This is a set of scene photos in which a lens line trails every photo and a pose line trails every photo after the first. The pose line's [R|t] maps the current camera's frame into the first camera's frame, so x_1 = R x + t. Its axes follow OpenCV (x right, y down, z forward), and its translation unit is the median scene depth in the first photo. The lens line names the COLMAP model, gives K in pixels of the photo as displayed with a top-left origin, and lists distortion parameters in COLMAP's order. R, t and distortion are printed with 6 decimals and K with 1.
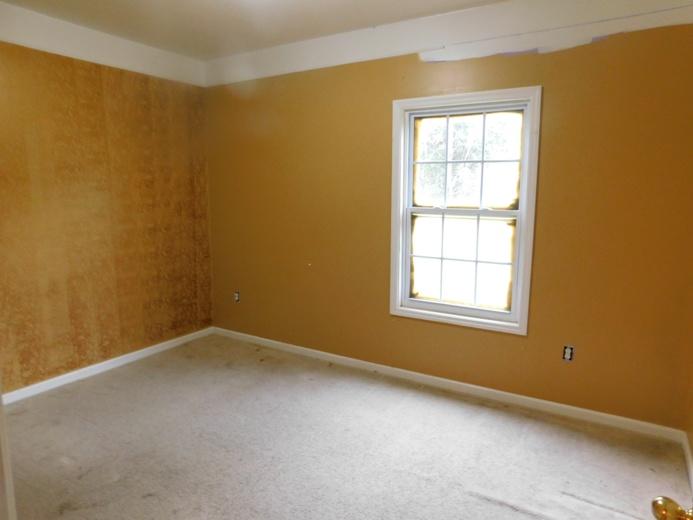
lens RADIAL K [[461.3, 0, 342.8], [0, 461.3, 259.1], [0, 0, 1]] dist [-0.039621, 0.026120]
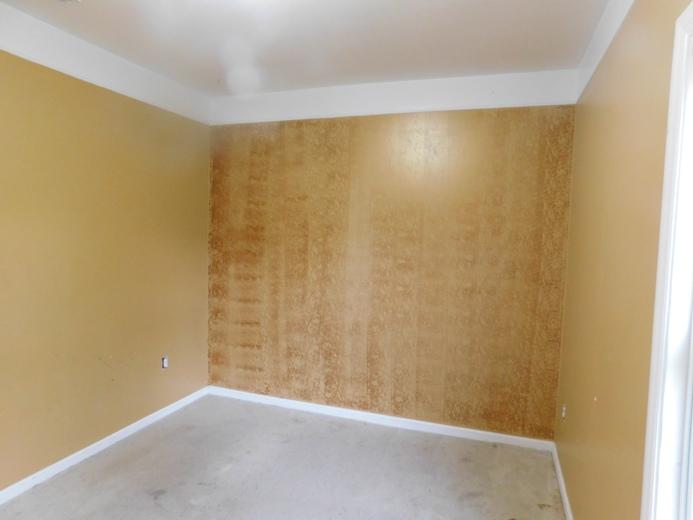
lens RADIAL K [[461.3, 0, 344.9], [0, 461.3, 261.4], [0, 0, 1]] dist [-0.039621, 0.026120]
pose [[0.228192, 0.080614, -0.970273, 0.360100], [-0.175904, 0.983580, 0.040350, -0.116376], [0.957594, 0.161467, 0.238625, 0.606892]]
